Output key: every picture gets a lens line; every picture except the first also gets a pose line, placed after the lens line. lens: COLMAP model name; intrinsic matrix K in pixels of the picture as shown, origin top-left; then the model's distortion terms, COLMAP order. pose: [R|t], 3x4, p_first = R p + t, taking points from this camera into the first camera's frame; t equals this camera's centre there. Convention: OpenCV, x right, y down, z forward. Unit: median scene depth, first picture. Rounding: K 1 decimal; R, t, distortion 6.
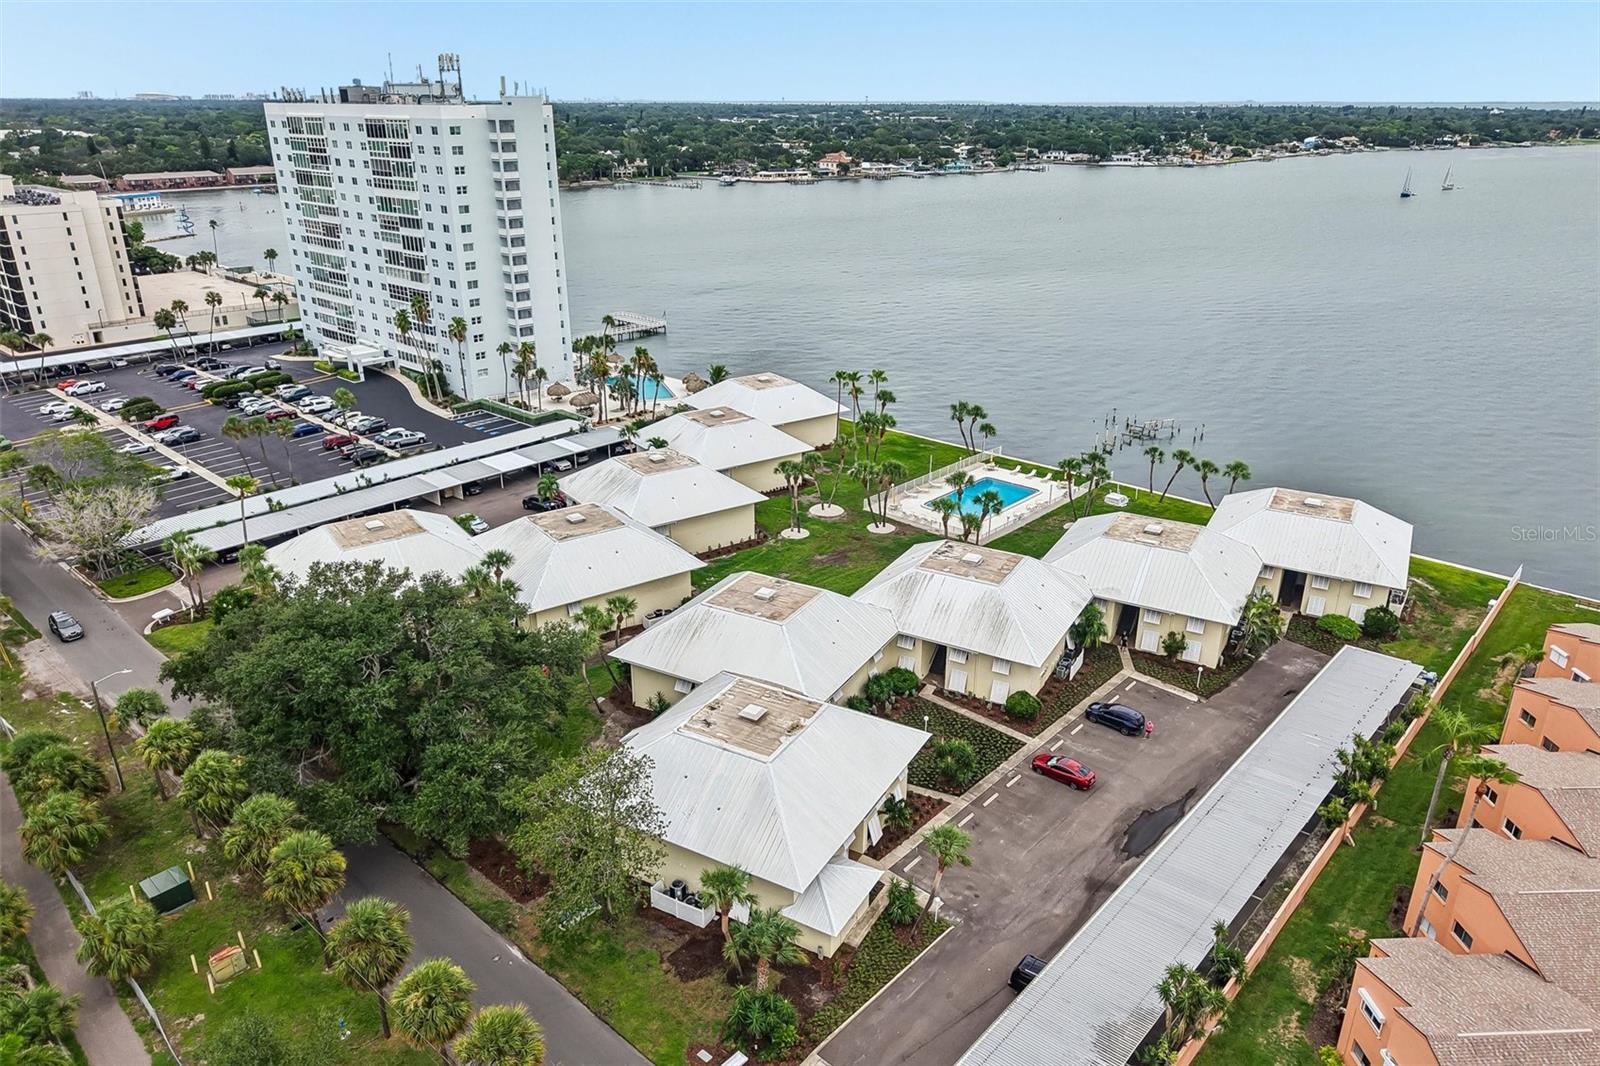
lens RADIAL K [[1079.6, 0, 800.0], [0, 1079.6, 533.0], [0, 0, 1]] dist [0.009843, 0.002575]
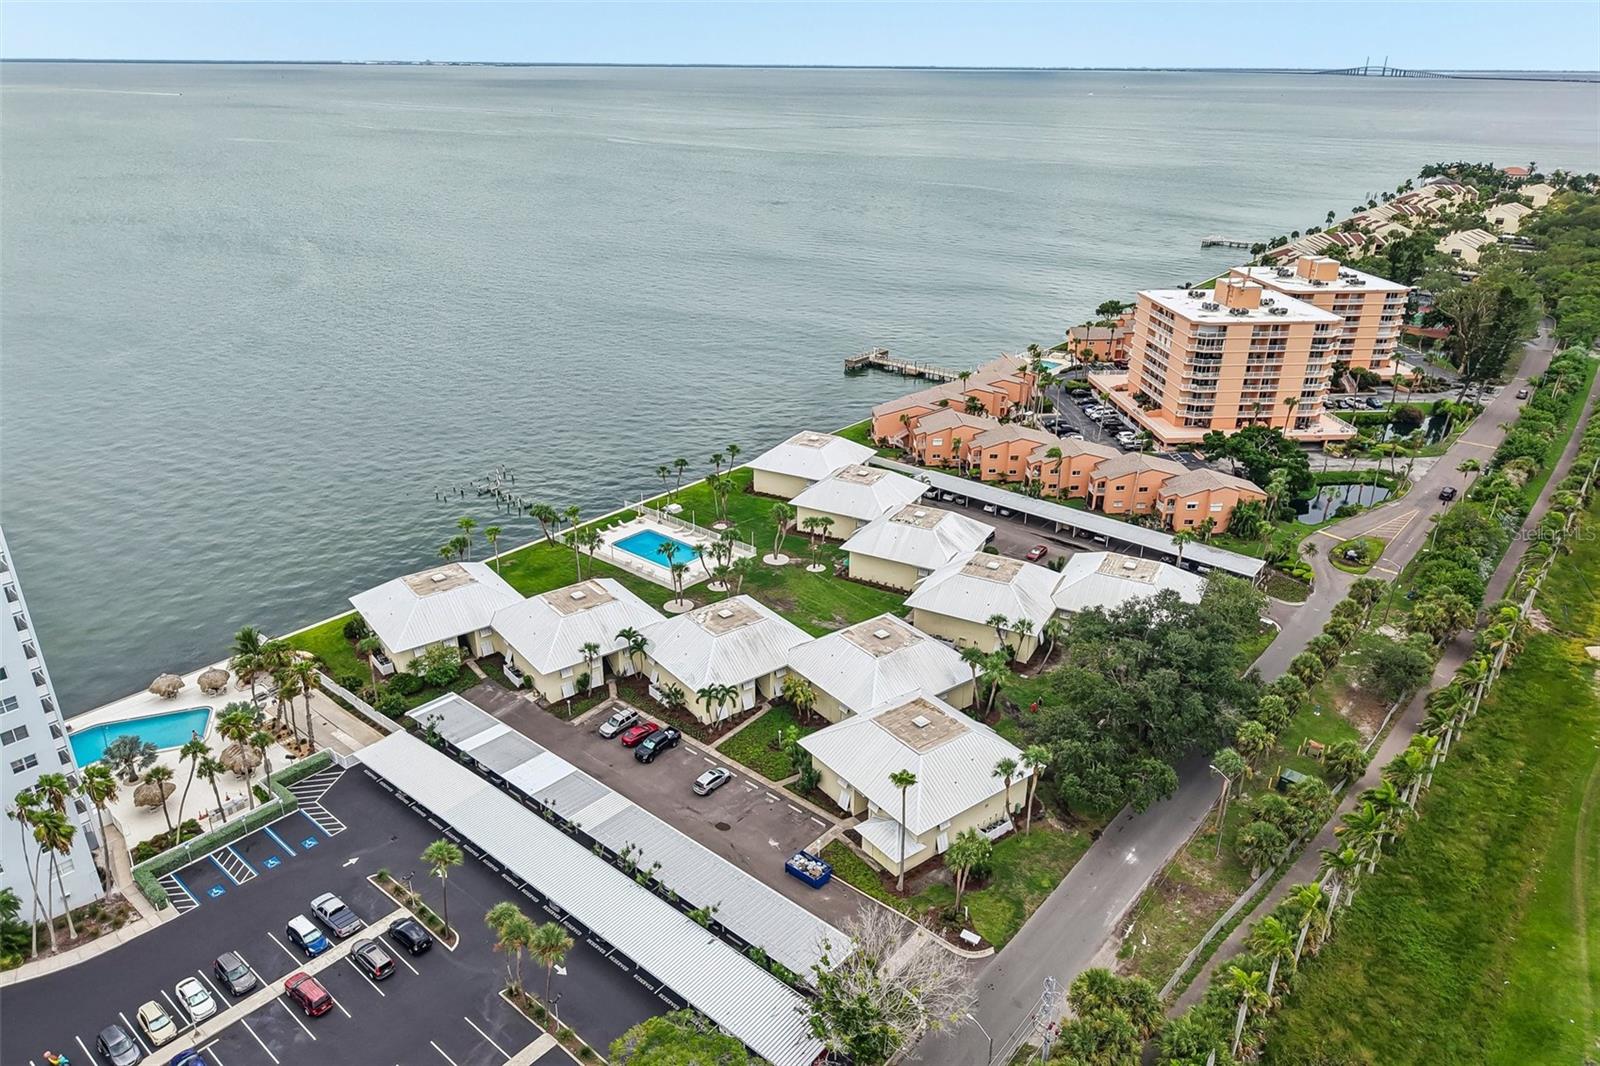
lens RADIAL K [[1069.9, 0, 800.0], [0, 1069.9, 533.0], [0, 0, 1]] dist [-0.018955, -0.002627]
pose [[-0.033873, -0.402286, 0.914887, -1.273939], [0.370023, 0.845314, 0.385394, -0.615556], [-0.928405, 0.351583, 0.120222, 0.906553]]
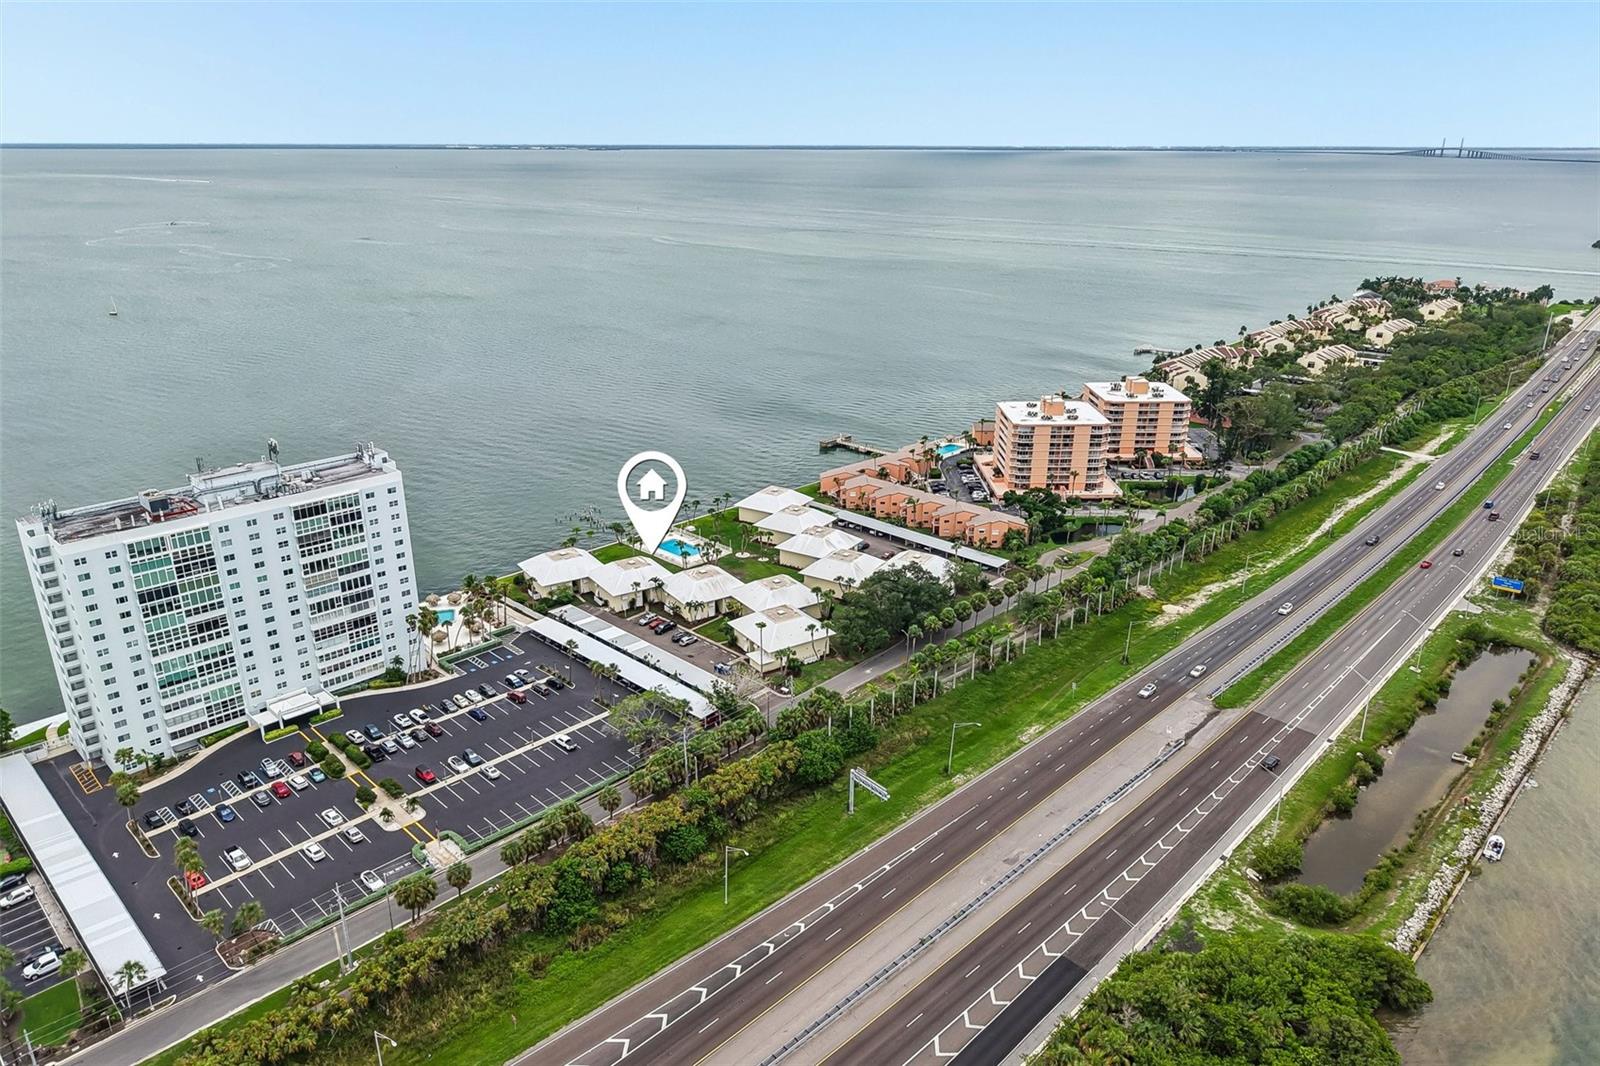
lens RADIAL K [[1069.9, 0, 800.0], [0, 1069.9, 533.0], [0, 0, 1]] dist [-0.018955, -0.002627]
pose [[0.036975, -0.342333, 0.938851, -2.514772], [0.373721, 0.876059, 0.304719, -0.854129], [-0.926804, 0.339601, 0.160330, 0.517870]]
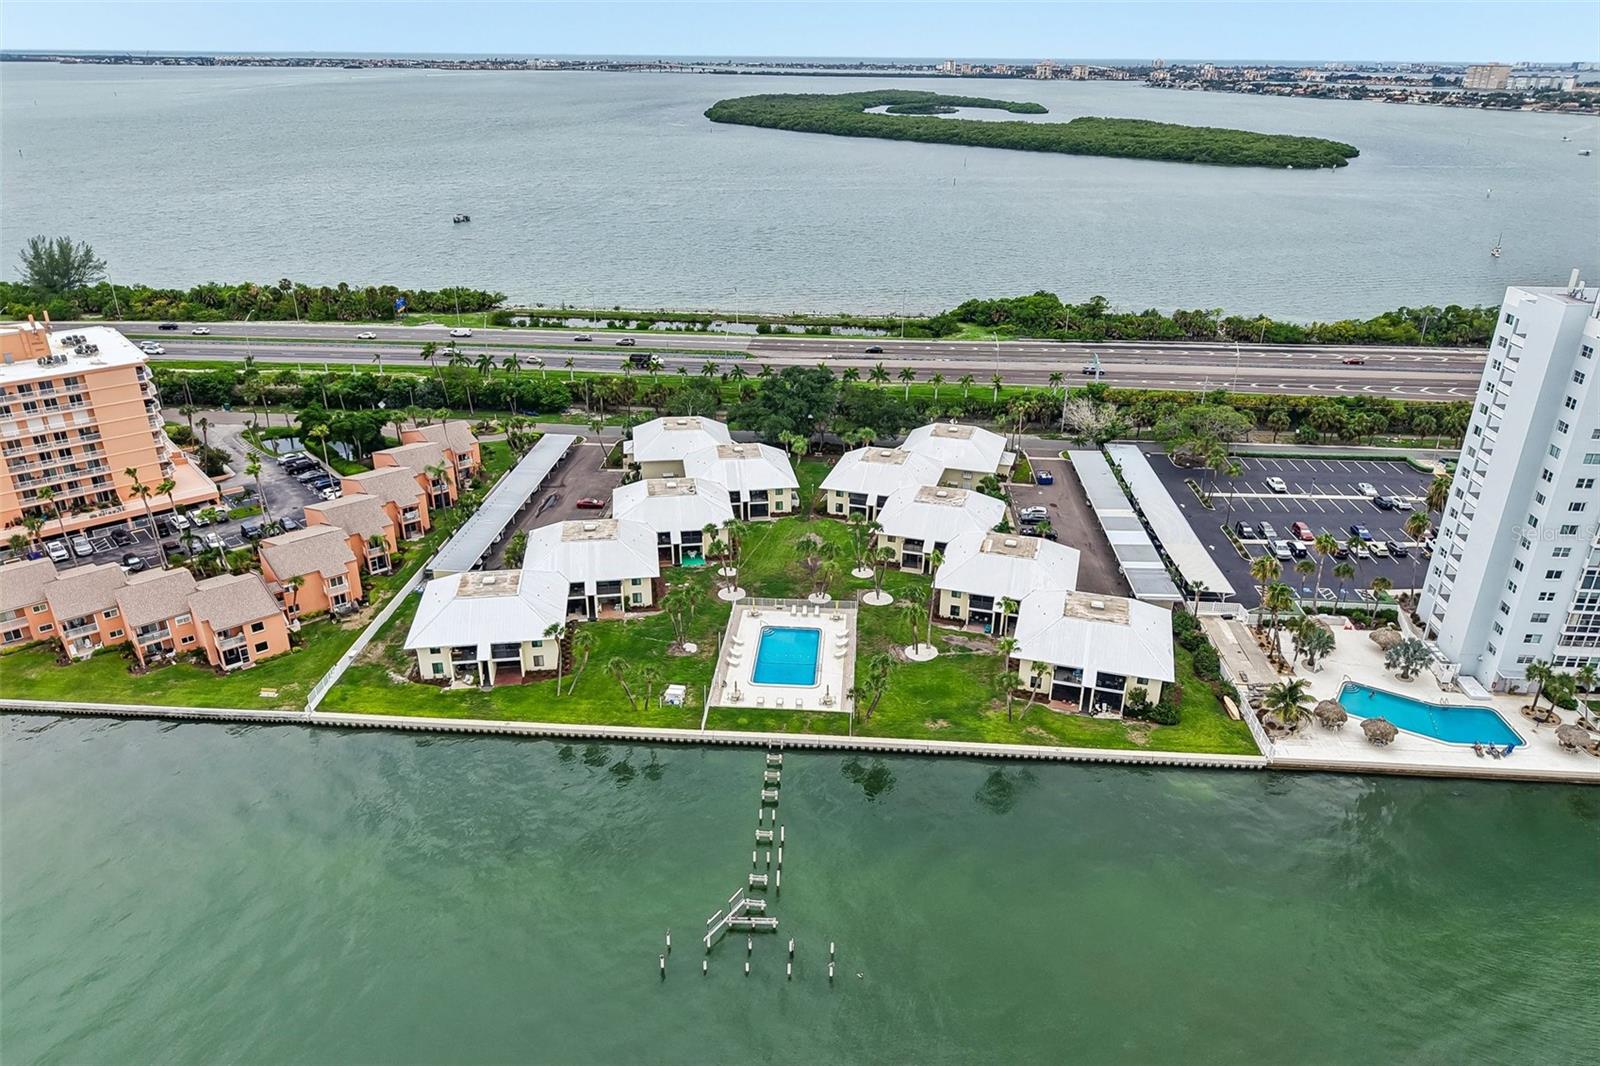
lens RADIAL K [[1069.9, 0, 800.0], [0, 1069.9, 533.0], [0, 0, 1]] dist [-0.018955, -0.002627]
pose [[-0.787174, 0.258331, -0.560020, 0.915195], [-0.234841, 0.714084, 0.659495, -1.035638], [0.570270, 0.650653, -0.501441, 1.888042]]
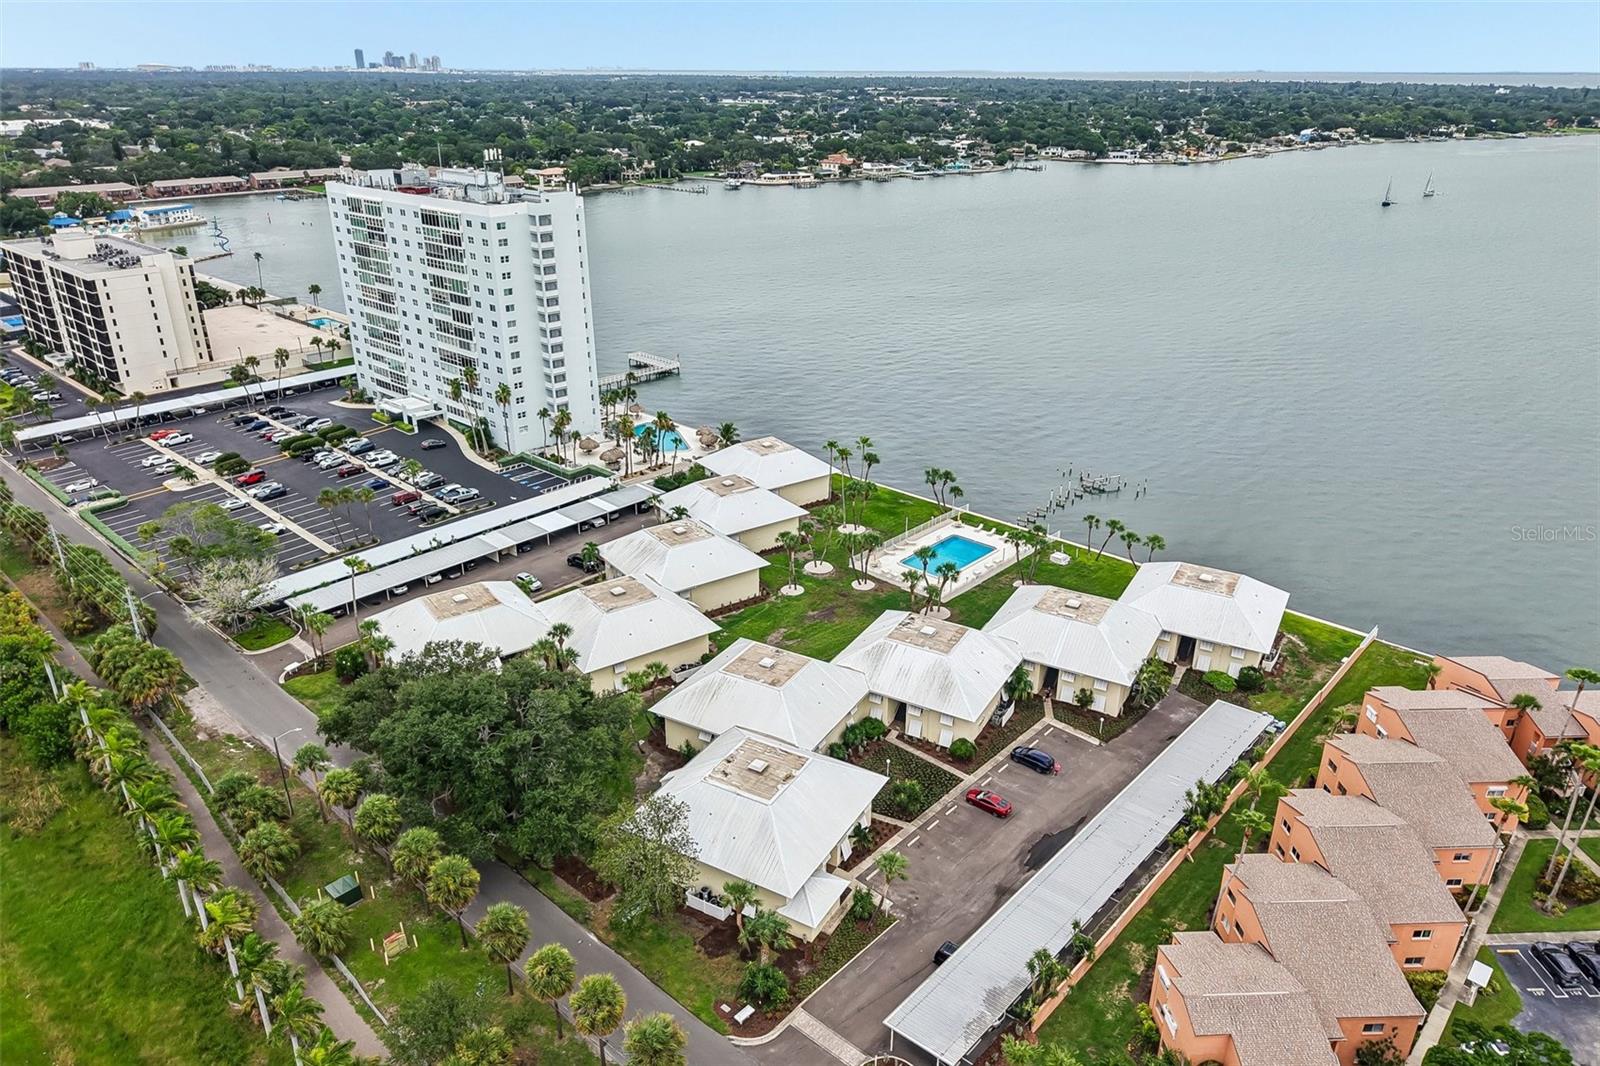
lens RADIAL K [[1080.6, 0, 800.0], [0, 1080.6, 533.0], [0, 0, 1]] dist [0.018978, -0.005719]
pose [[0.999991, 0.002975, -0.003116, 0.009476], [-0.002893, 0.999656, 0.026084, -0.117420], [0.003193, -0.026074, 0.999655, -0.265500]]
